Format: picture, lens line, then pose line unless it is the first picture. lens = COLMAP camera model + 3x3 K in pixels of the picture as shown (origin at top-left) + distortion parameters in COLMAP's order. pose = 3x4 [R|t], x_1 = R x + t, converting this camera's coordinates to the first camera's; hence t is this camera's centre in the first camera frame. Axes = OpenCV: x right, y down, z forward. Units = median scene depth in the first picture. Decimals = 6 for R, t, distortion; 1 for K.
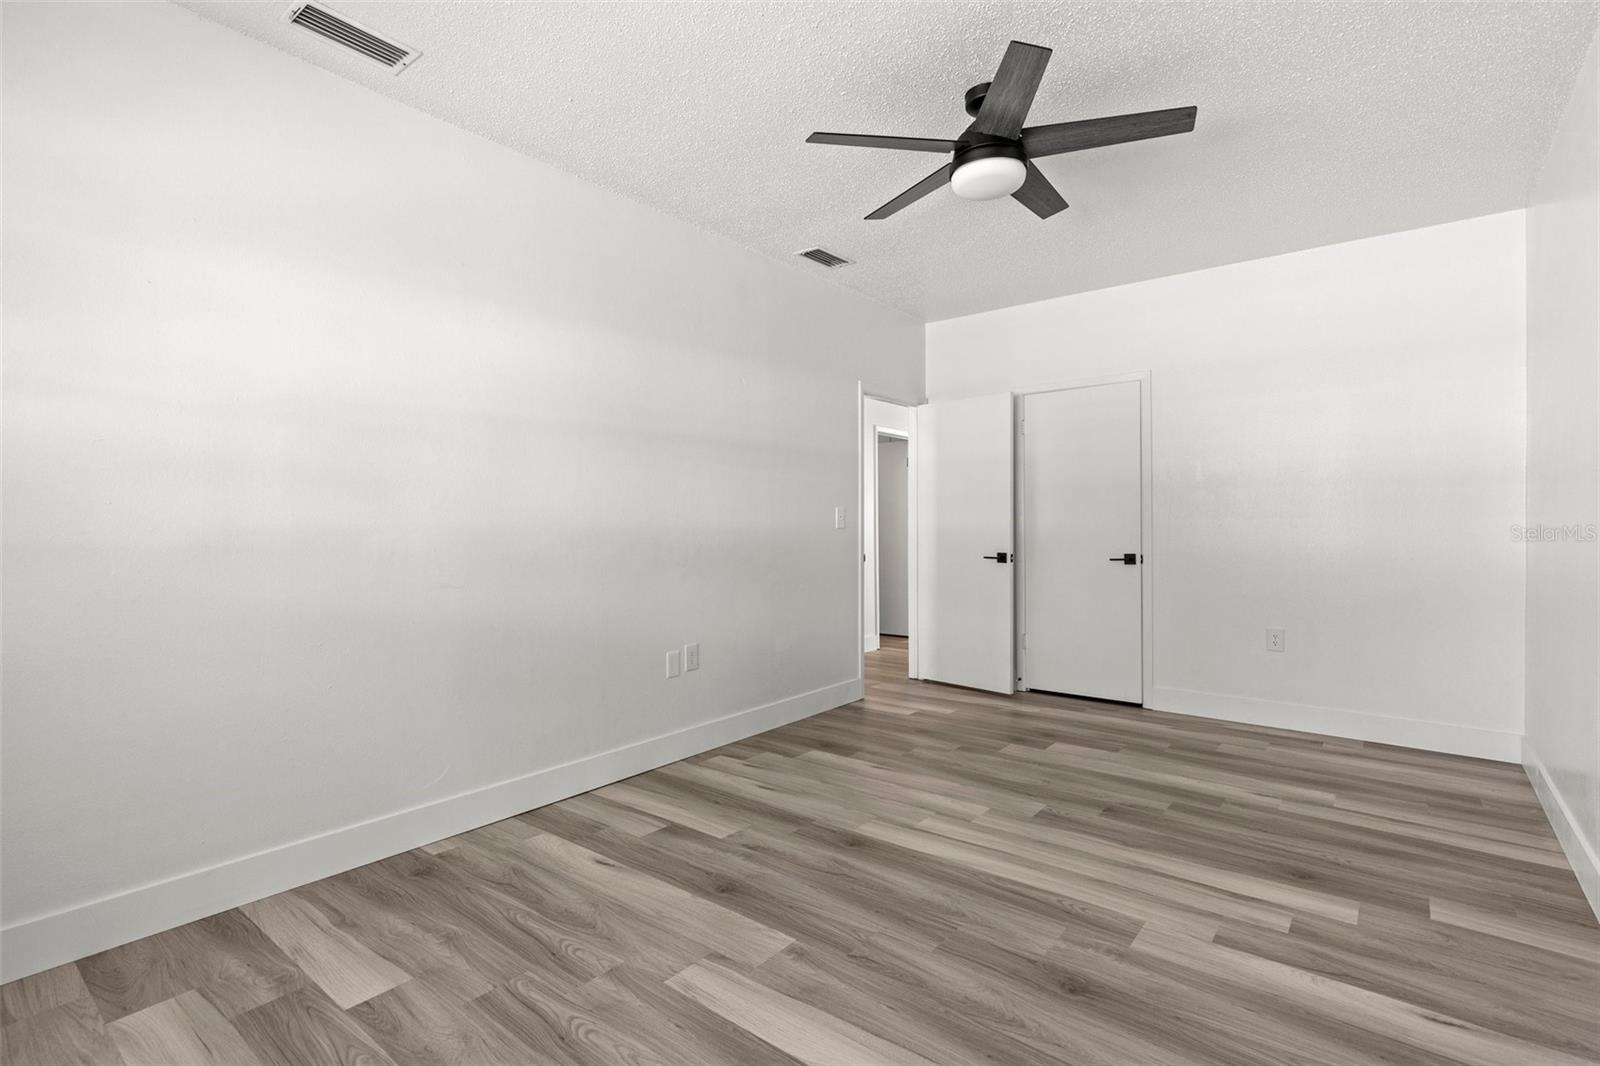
lens RADIAL K [[752.4, 0, 800.4], [0, 752.4, 525.3], [0, 0, 1]] dist [0.001057, 0.000431]
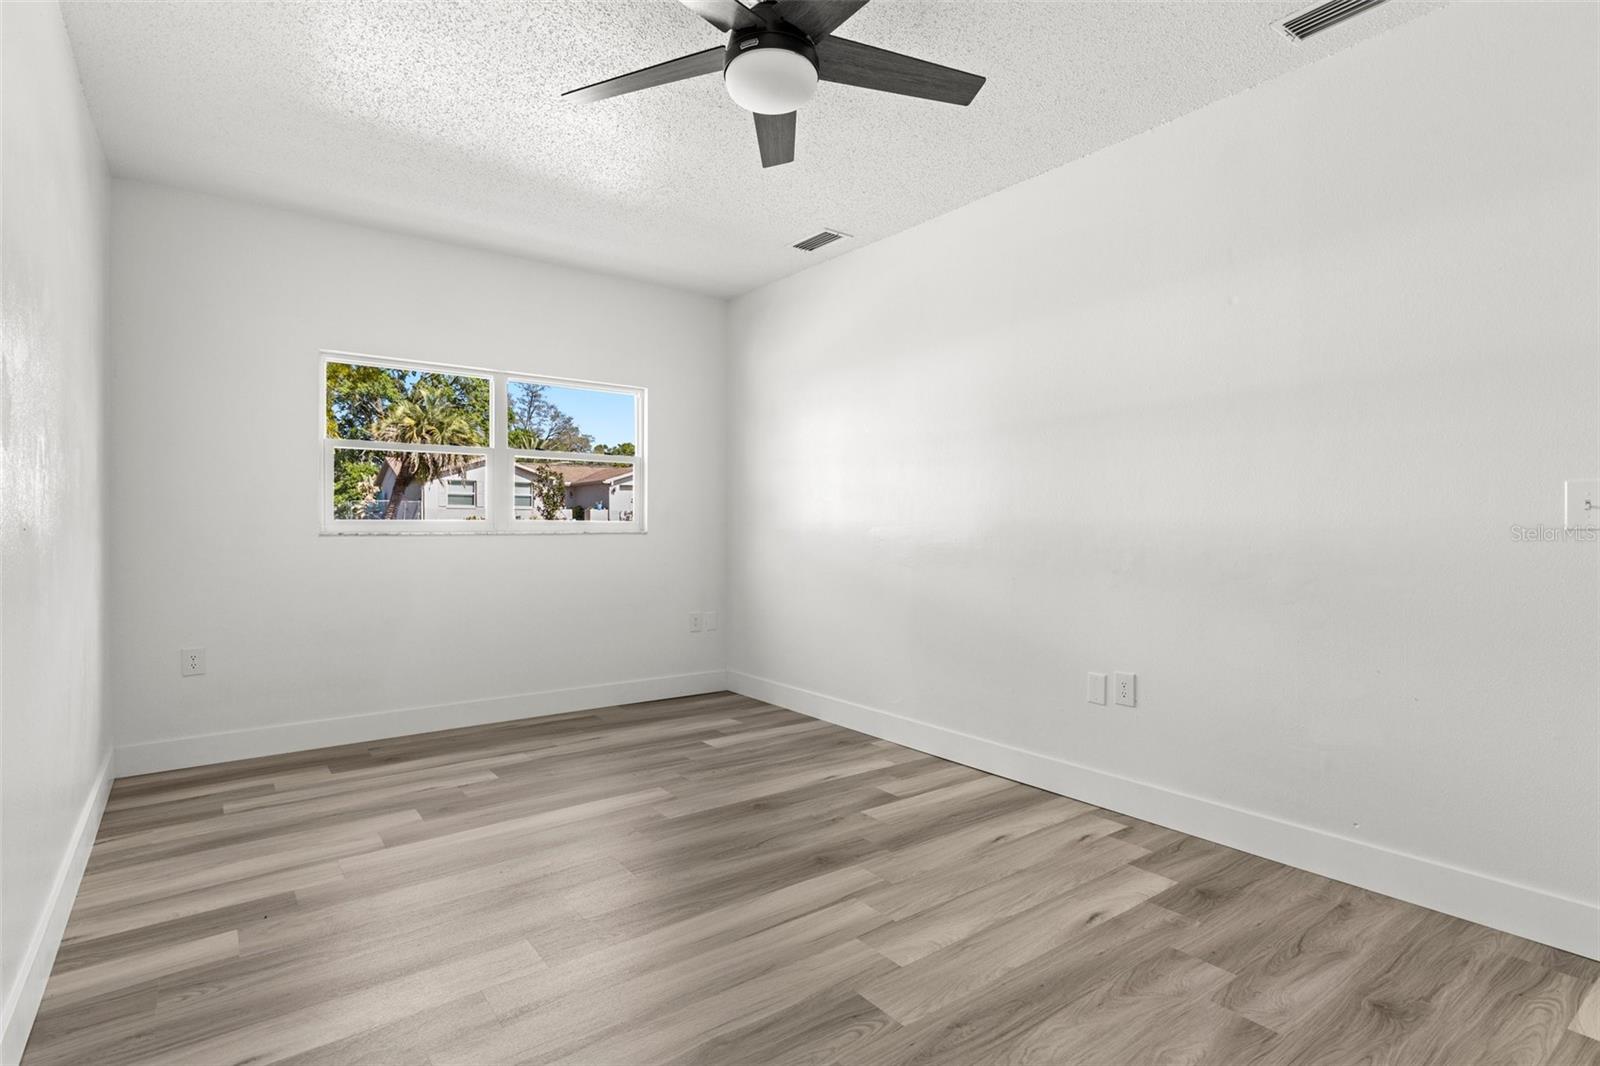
lens RADIAL K [[800.4, 0, 818.6], [0, 800.4, 530.1], [0, 0, 1]] dist [0.008337, -0.000202]
pose [[-0.228558, 0.008527, -0.973493, 0.988955], [-0.005160, 0.999937, 0.009970, 0.001293], [0.973517, 0.007302, -0.228500, 1.160240]]
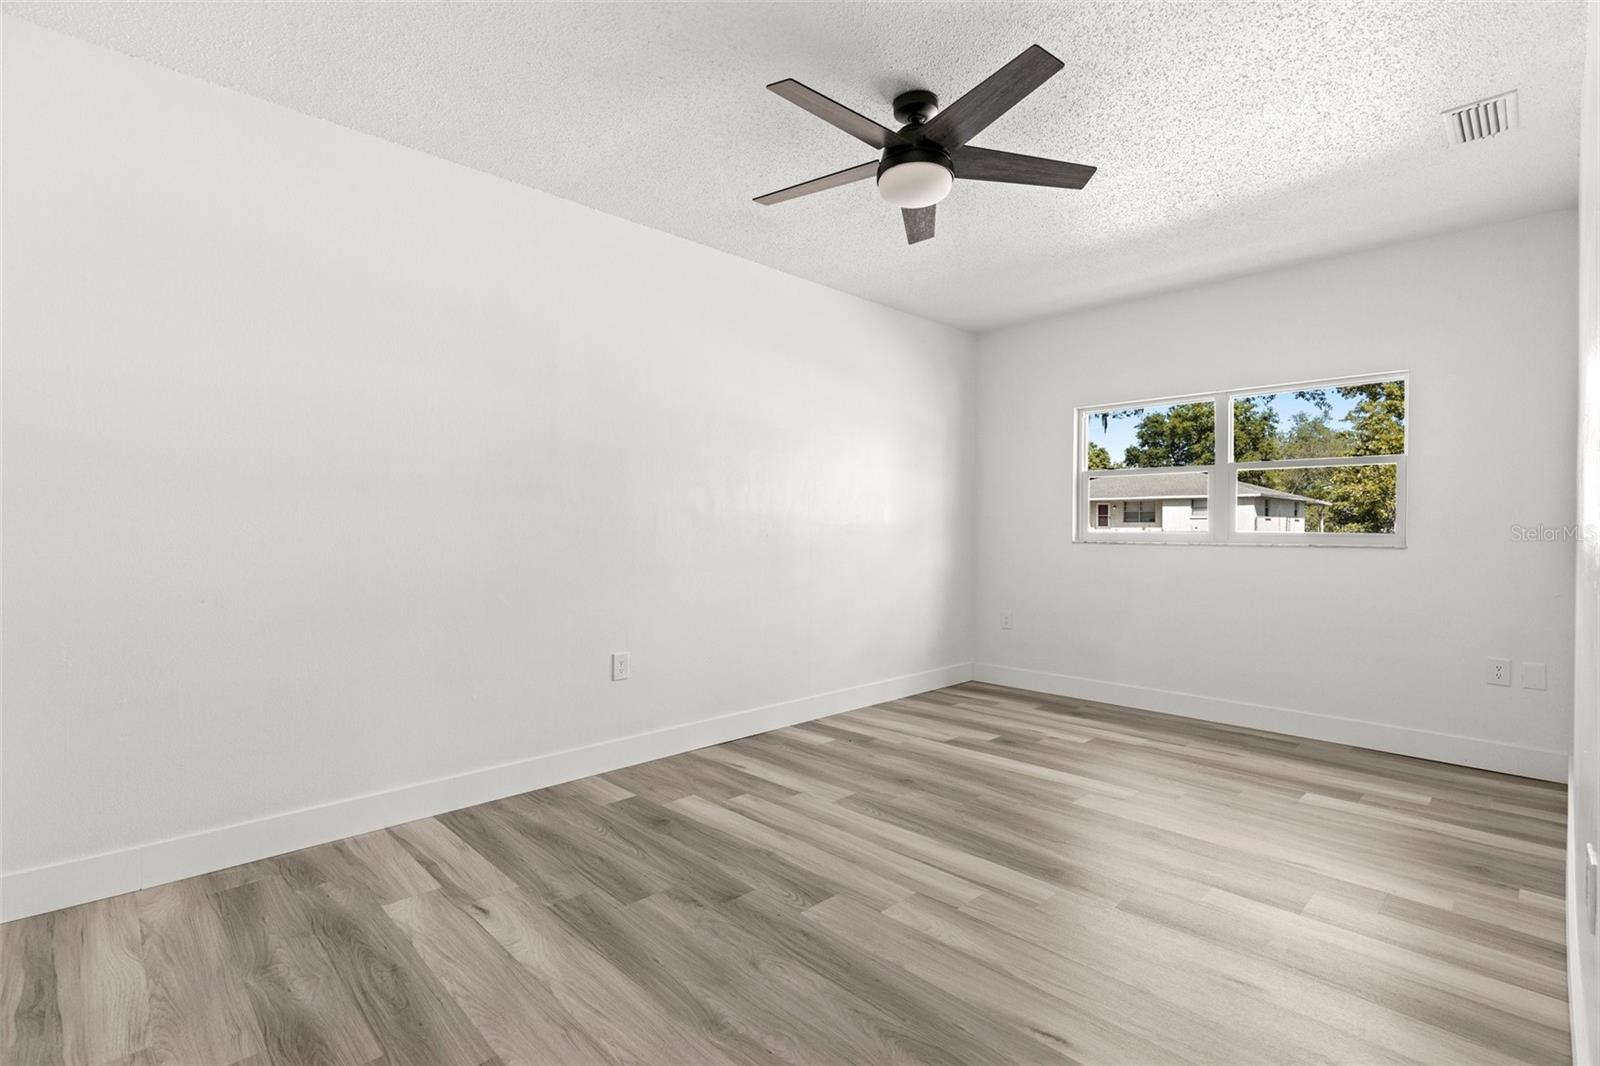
lens RADIAL K [[752.4, 0, 800.4], [0, 752.4, 525.3], [0, 0, 1]] dist [0.001057, 0.000431]
pose [[-0.992392, -0.001658, 0.123110, 0.257188], [-0.002379, 0.999981, -0.005709, -0.002699], [-0.123098, -0.005959, -0.992377, 1.874526]]
